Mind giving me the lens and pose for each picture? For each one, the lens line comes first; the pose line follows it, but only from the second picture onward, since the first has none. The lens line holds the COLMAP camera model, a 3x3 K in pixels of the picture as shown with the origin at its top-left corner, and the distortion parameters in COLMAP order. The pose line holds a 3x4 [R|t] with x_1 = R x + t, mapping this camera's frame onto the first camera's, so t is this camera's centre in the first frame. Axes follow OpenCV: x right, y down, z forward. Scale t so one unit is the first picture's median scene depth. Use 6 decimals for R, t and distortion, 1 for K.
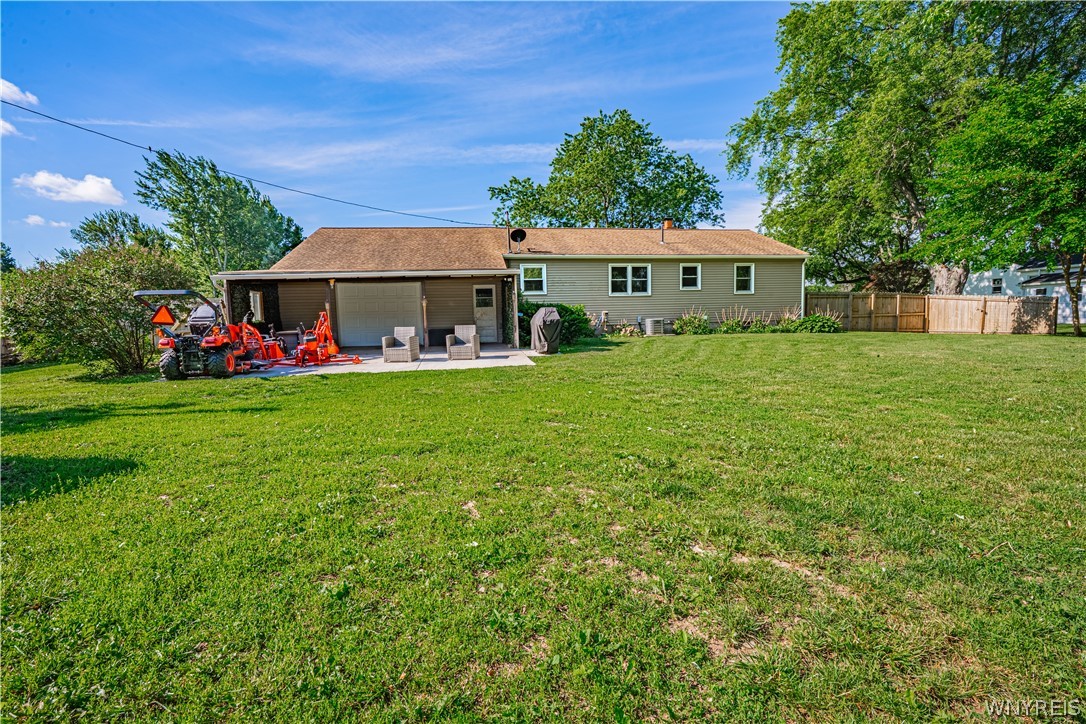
lens RADIAL K [[484.0, 0, 543.9], [0, 484.0, 379.9], [0, 0, 1]] dist [-0.001325, -0.000358]
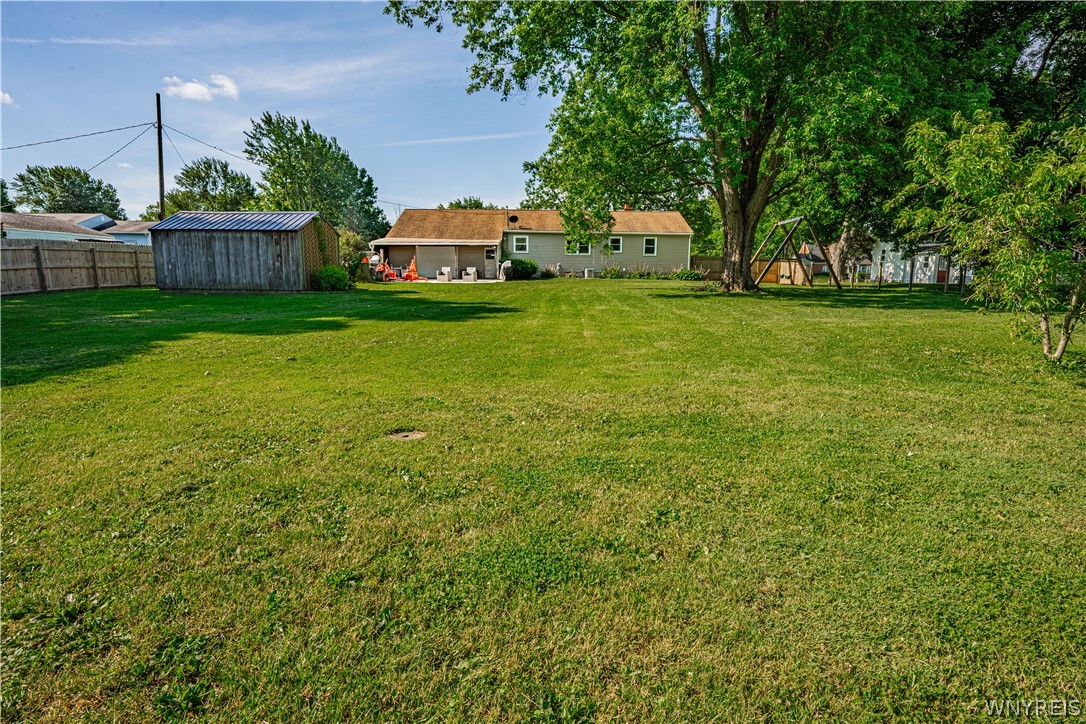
lens RADIAL K [[597.9, 0, 543.0], [0, 597.9, 382.4], [0, 0, 1]] dist [0.002236, 0.000962]
pose [[0.986855, 0.061200, -0.149569, 0.394196], [-0.052638, 0.996776, 0.060552, 0.151379], [0.152793, -0.051883, 0.986895, -1.113558]]
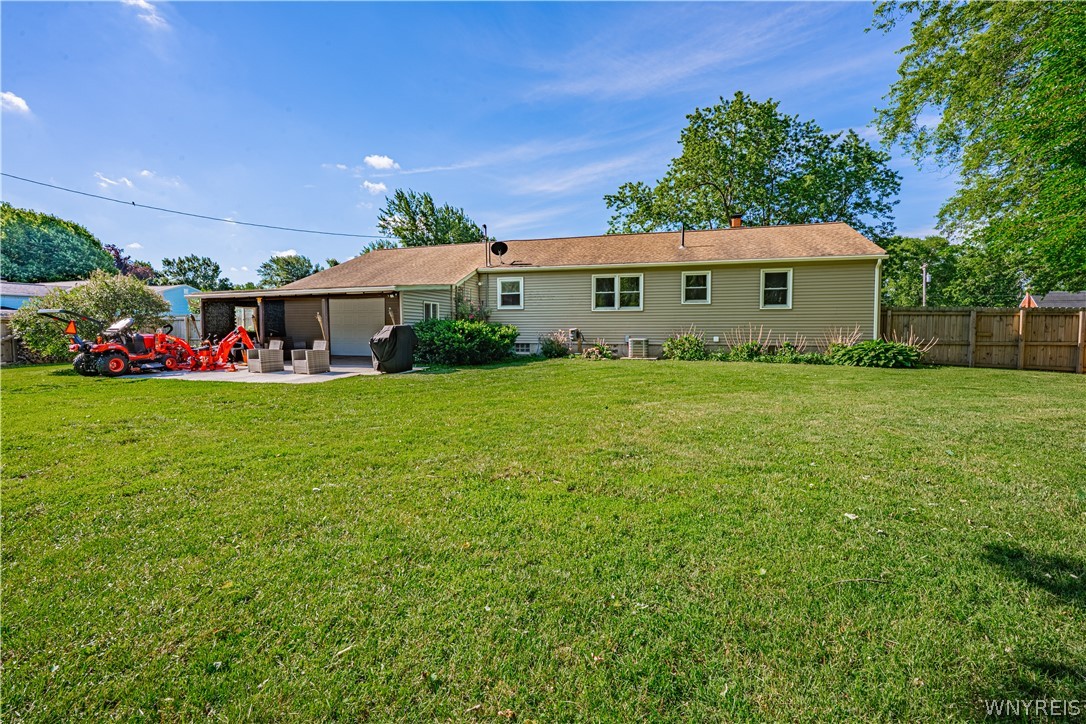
lens RADIAL K [[502.2, 0, 543.0], [0, 502.2, 362.0], [0, 0, 1]] dist [0.001549, 0.000123]
pose [[0.892473, 0.051480, -0.448153, 0.454392], [-0.078701, 0.996000, -0.042319, -0.036113], [0.444182, 0.073038, 0.892955, 0.155642]]
